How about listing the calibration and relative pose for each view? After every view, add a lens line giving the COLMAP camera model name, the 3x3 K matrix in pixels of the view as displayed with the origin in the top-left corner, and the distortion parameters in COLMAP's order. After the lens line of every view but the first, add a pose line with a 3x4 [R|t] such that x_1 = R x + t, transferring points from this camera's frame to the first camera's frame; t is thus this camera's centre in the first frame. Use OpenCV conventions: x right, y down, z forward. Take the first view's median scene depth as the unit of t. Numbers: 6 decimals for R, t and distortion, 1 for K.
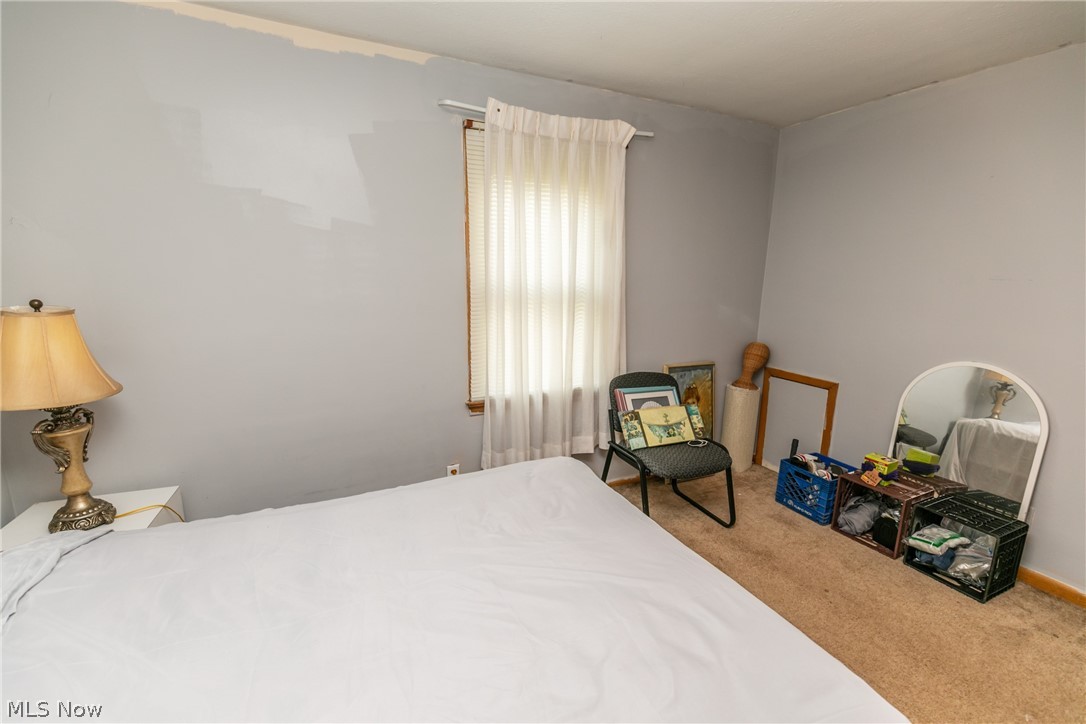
lens RADIAL K [[483.0, 0, 542.6], [0, 483.0, 370.3], [0, 0, 1]] dist [0.001093, -0.000390]
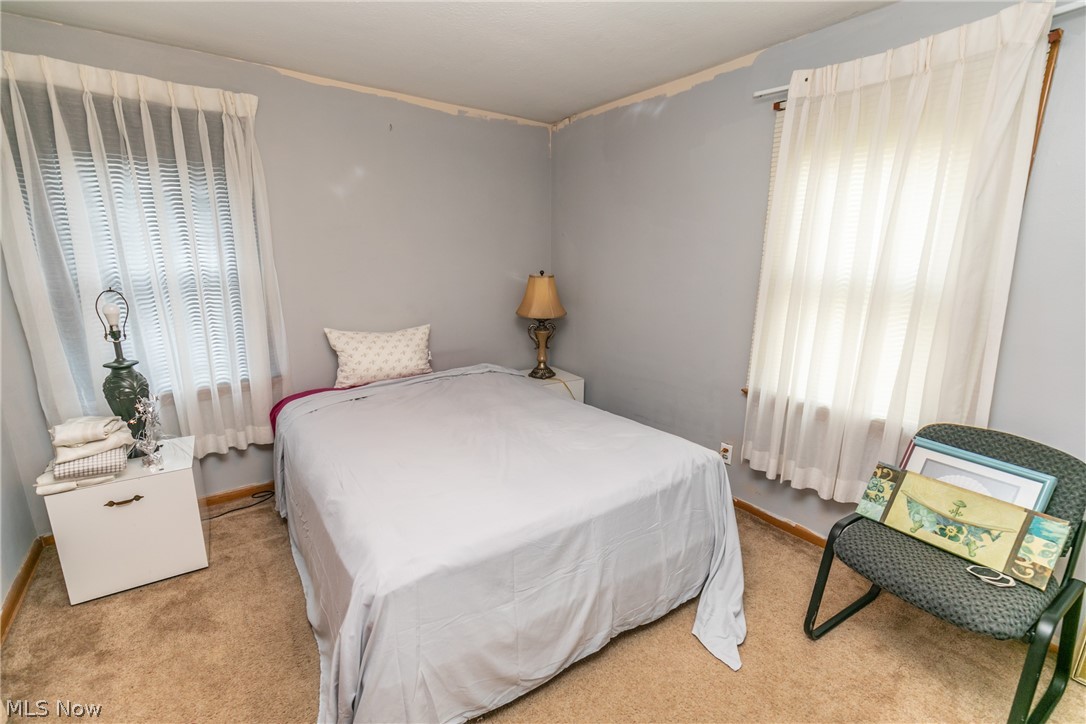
lens RADIAL K [[483.0, 0, 542.6], [0, 483.0, 370.3], [0, 0, 1]] dist [0.001093, -0.000390]
pose [[0.167956, 0.219447, -0.961059, 0.723313], [-0.209893, 0.960514, 0.182641, -0.065211], [0.963190, 0.171044, 0.207384, 0.375159]]
